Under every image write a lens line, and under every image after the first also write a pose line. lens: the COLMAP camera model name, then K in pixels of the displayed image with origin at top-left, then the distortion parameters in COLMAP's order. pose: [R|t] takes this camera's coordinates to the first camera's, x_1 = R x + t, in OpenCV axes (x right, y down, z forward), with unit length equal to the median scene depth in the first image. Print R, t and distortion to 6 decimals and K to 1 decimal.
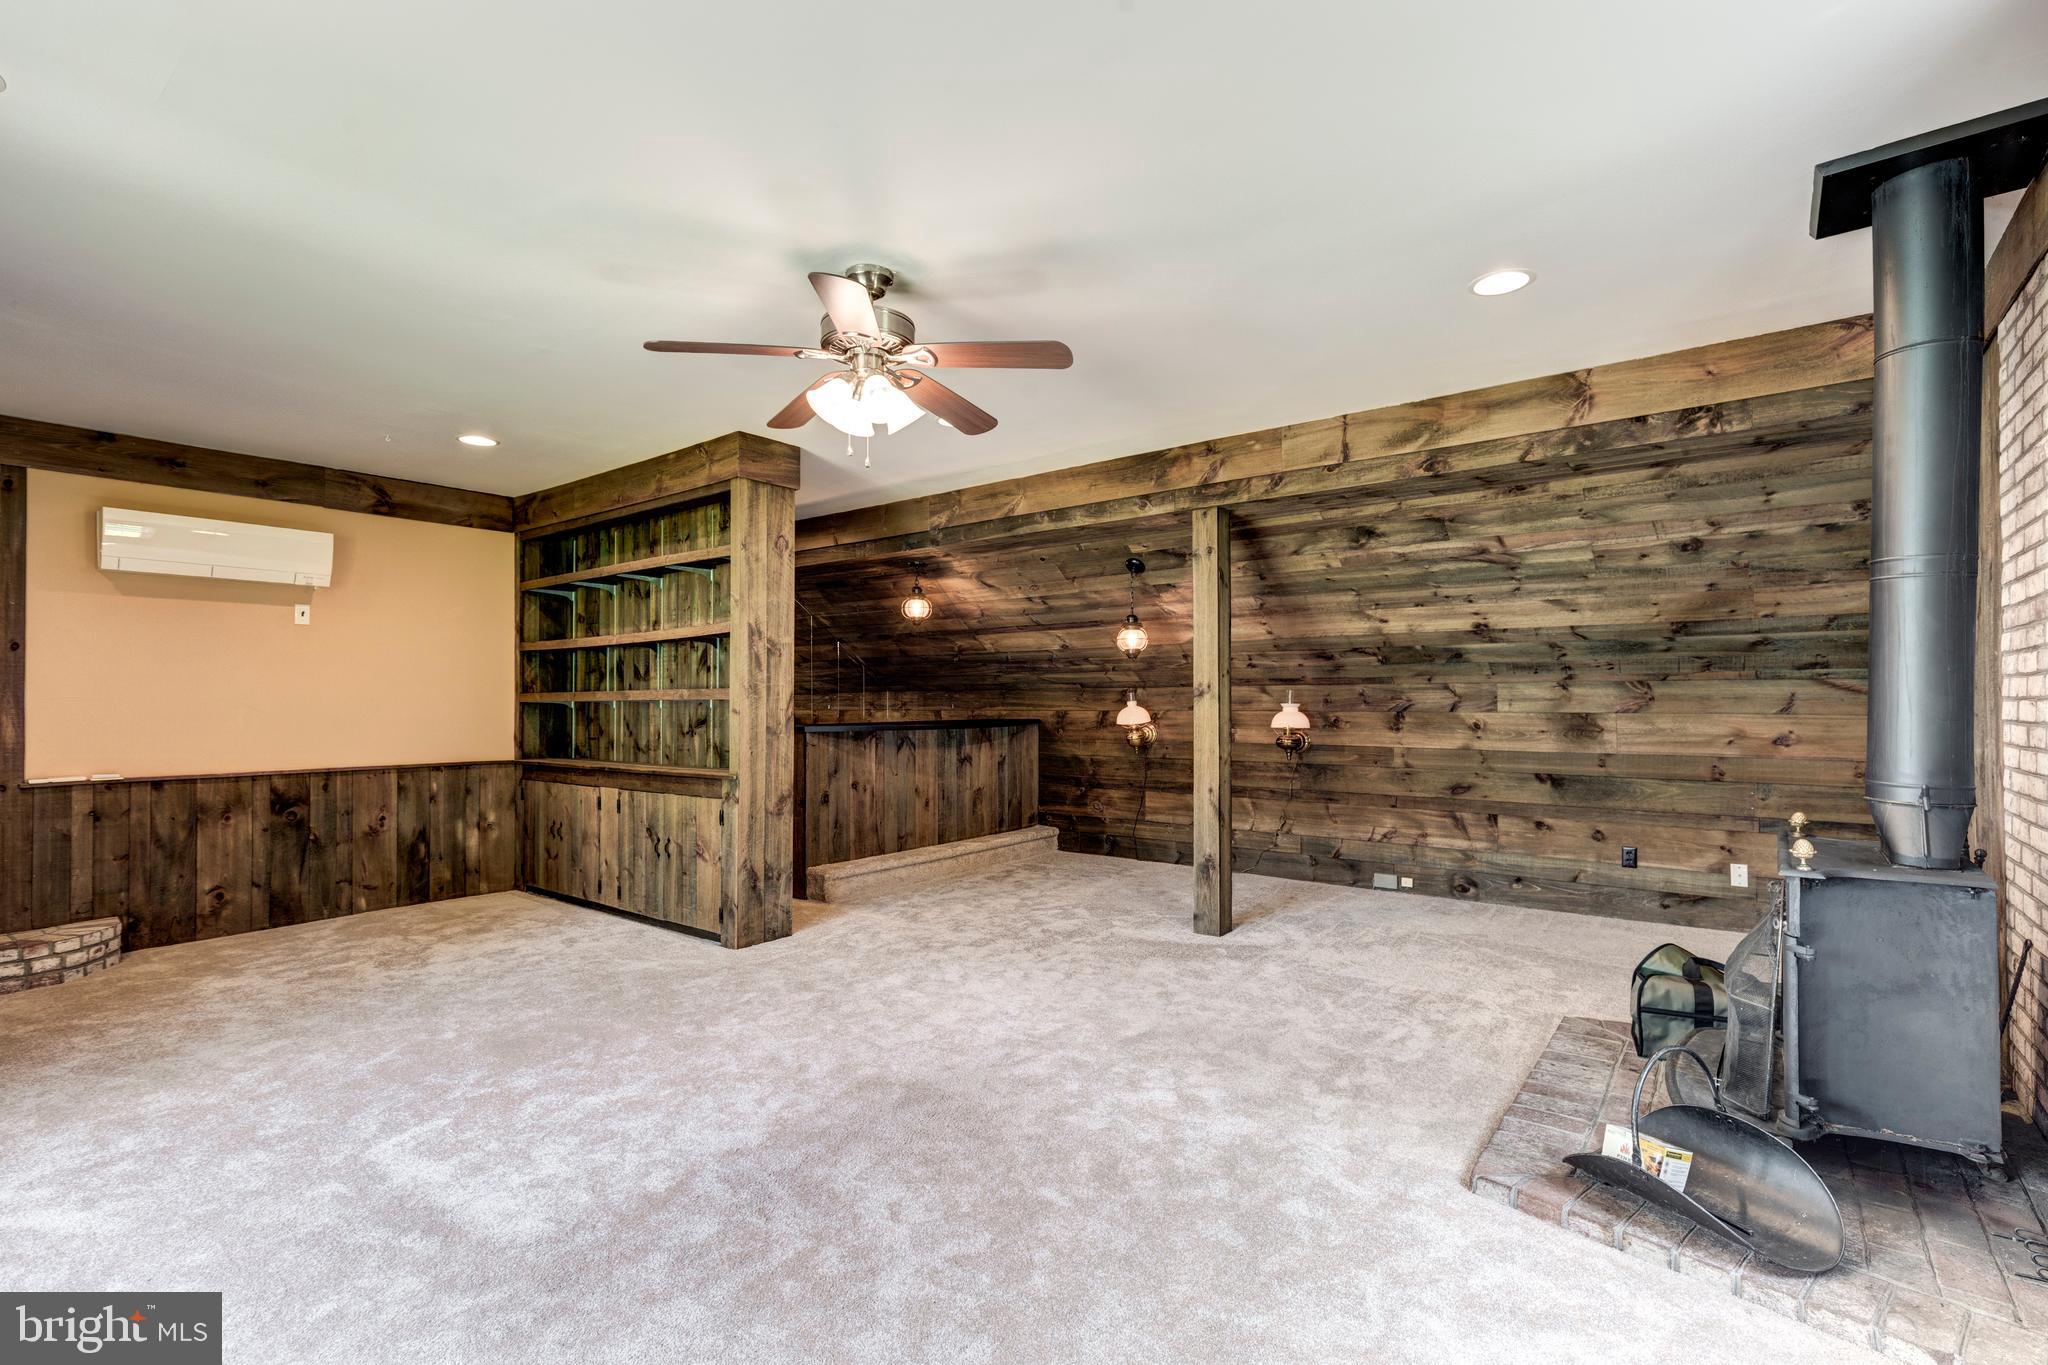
lens RADIAL K [[936.9, 0, 1017.9], [0, 936.9, 695.8], [0, 0, 1]] dist [0.013265, -0.001939]
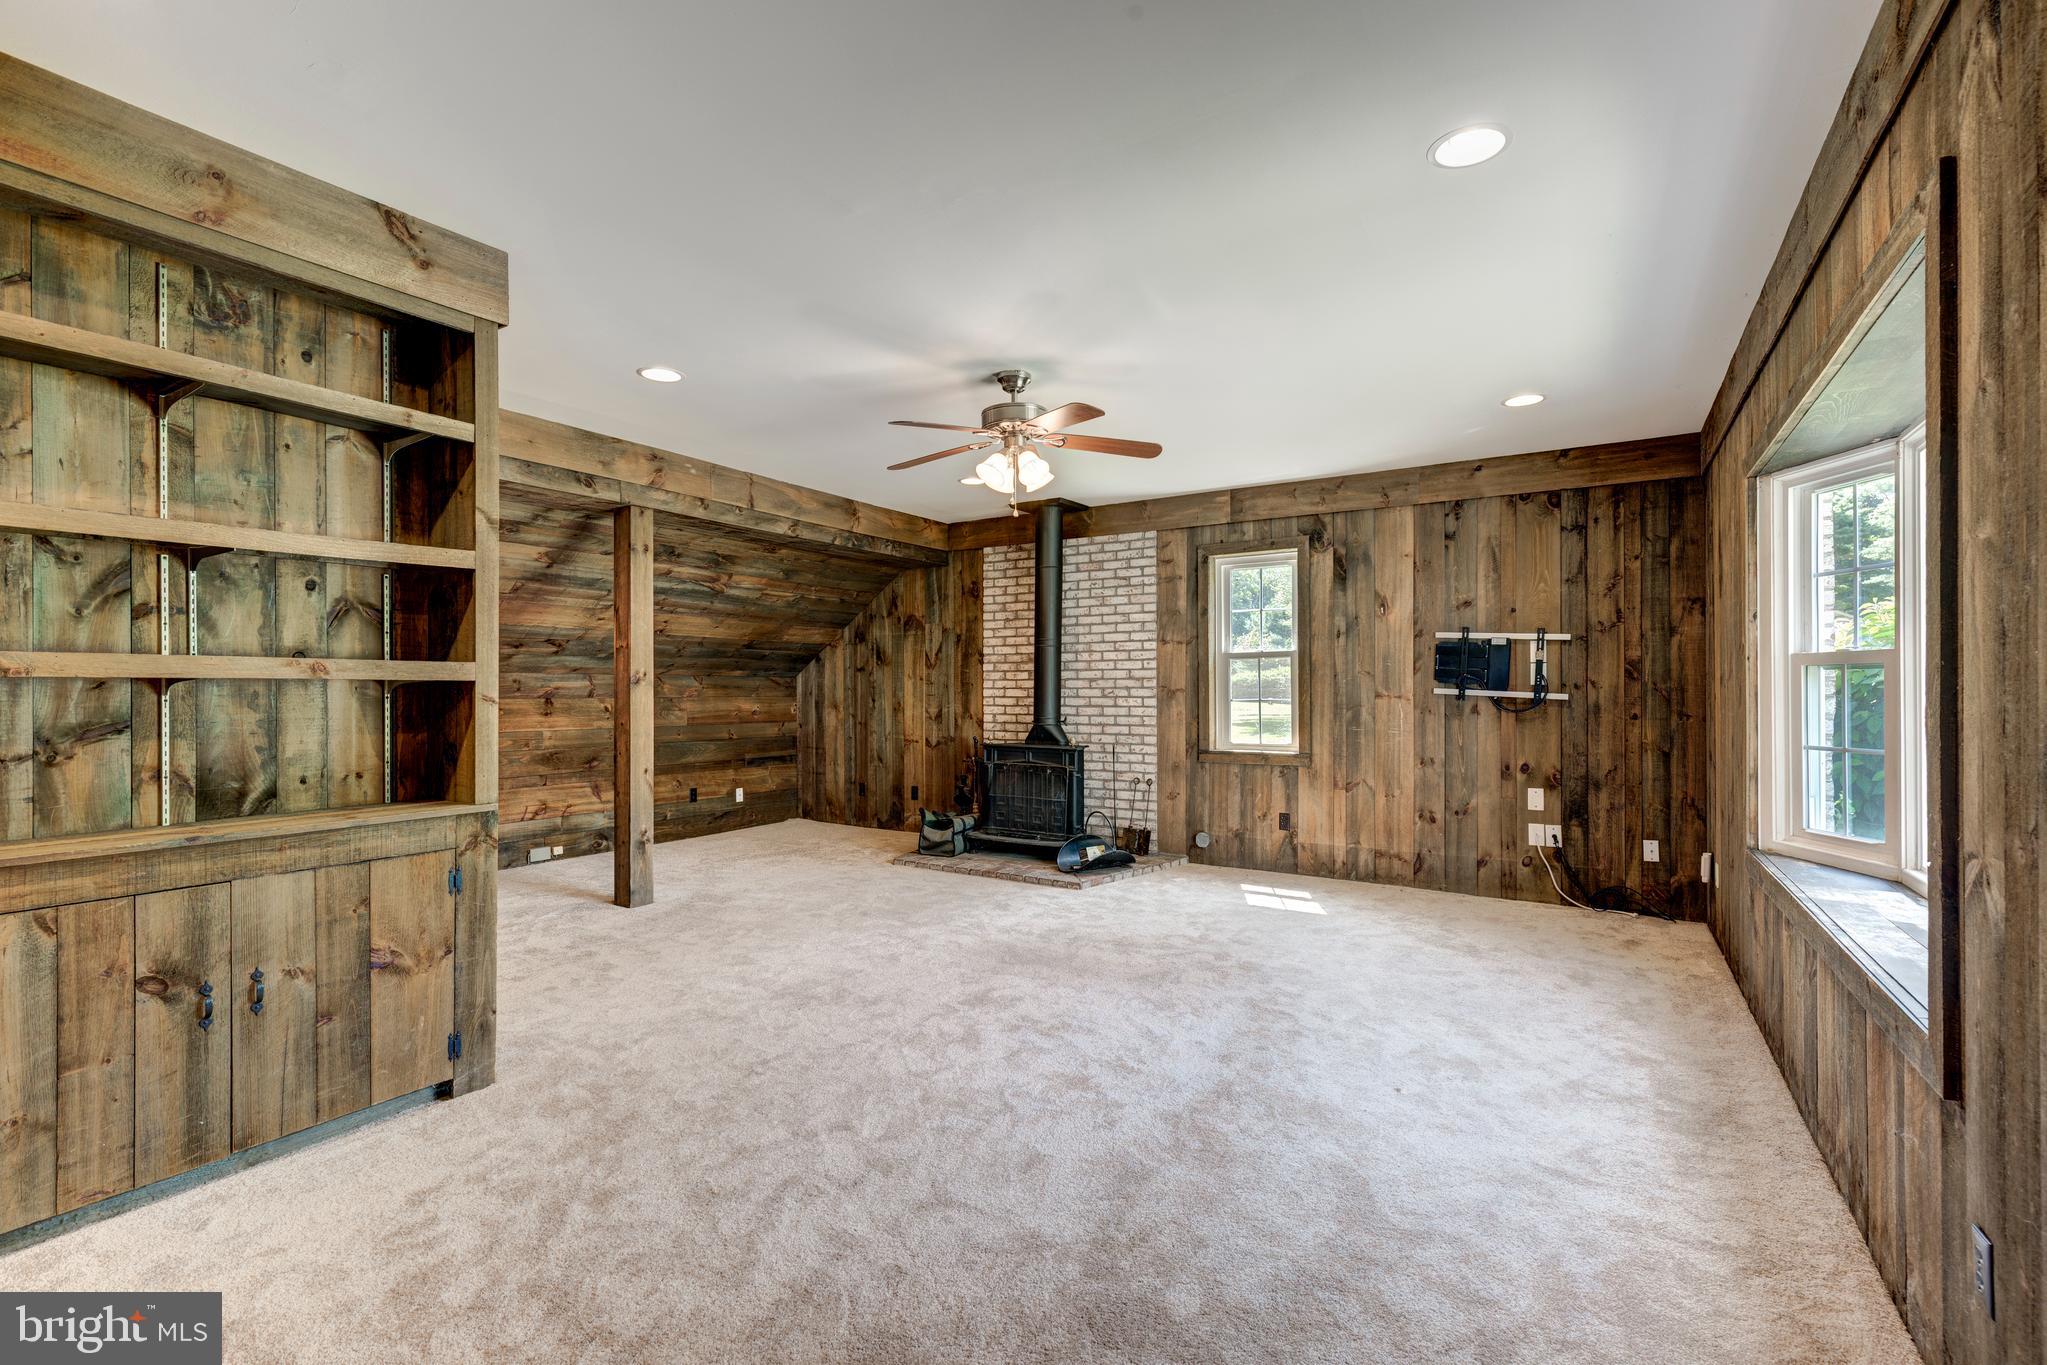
lens RADIAL K [[936.5, 0, 1015.3], [0, 936.5, 685.8], [0, 0, 1]] dist [0.013265, -0.001939]
pose [[-0.108114, 0.008001, 0.994106, -0.830012], [-0.006280, 0.999942, -0.008731, 0.009177], [-0.994119, -0.007187, -0.108058, 0.630054]]
